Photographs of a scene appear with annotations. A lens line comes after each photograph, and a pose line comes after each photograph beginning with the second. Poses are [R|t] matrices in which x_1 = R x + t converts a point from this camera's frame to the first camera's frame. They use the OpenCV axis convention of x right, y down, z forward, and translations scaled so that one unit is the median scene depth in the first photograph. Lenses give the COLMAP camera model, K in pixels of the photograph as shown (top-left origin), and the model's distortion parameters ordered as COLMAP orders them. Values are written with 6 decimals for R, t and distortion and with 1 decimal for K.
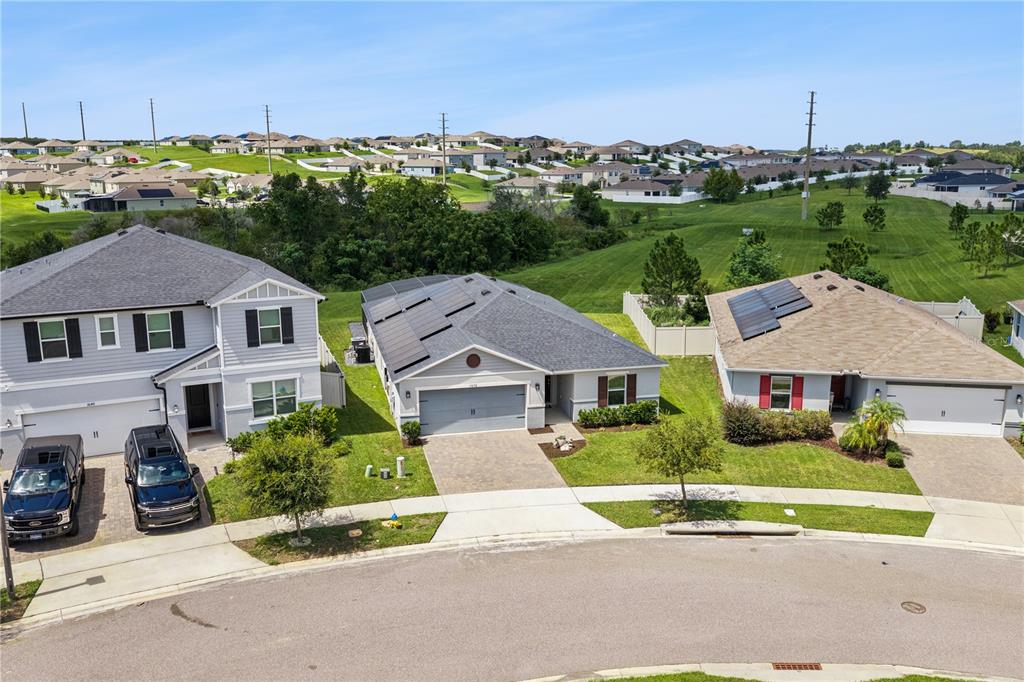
lens RADIAL K [[839.9, 0, 514.7], [0, 839.9, 353.1], [0, 0, 1]] dist [0.004981, -0.008590]
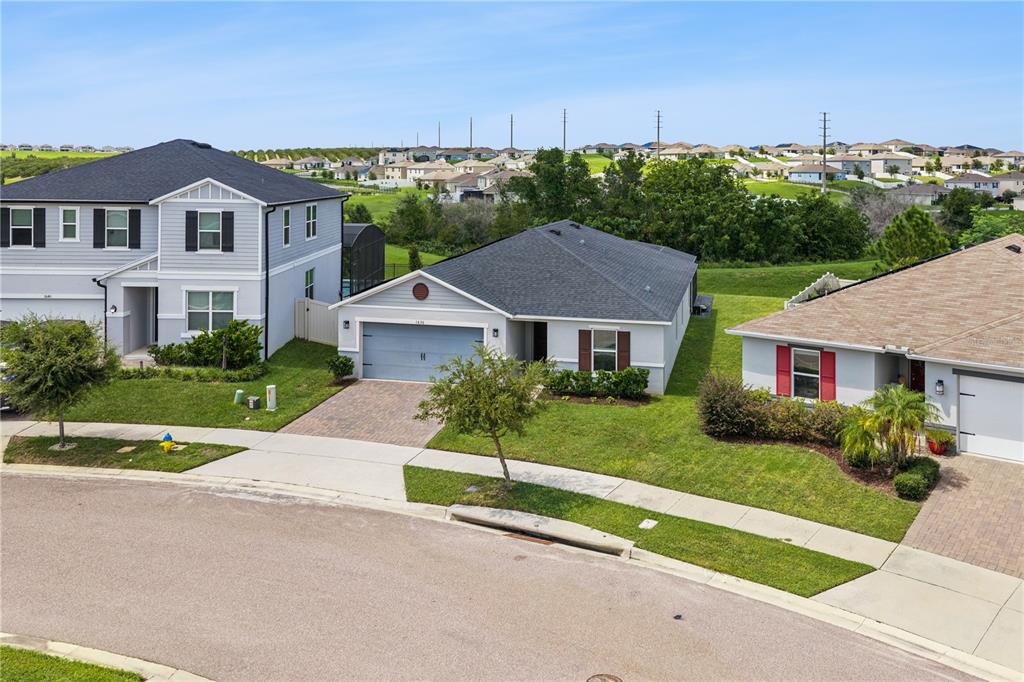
lens RADIAL K [[882.7, 0, 562.4], [0, 882.7, 131.3], [0, 0, 1]] dist [0.007620, -0.006956]
pose [[0.907144, -0.006926, -0.420764, 0.485712], [-0.108218, 0.962399, -0.249153, 0.063457], [0.406669, 0.271552, 0.872284, 0.248094]]
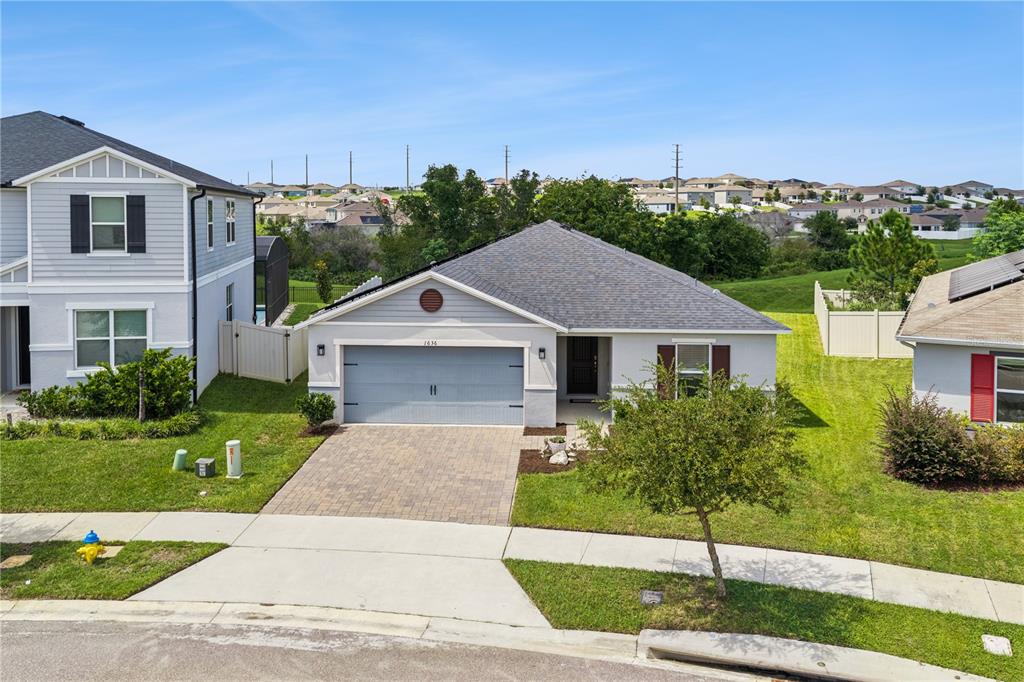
lens RADIAL K [[868.5, 0, 516.9], [0, 868.5, 257.2], [0, 0, 1]] dist [0.004635, 0.001415]
pose [[0.957057, 0.016667, -0.289421, 0.198730], [-0.067295, 0.983848, -0.165873, 0.082233], [0.281982, 0.178227, 0.942720, 0.457417]]
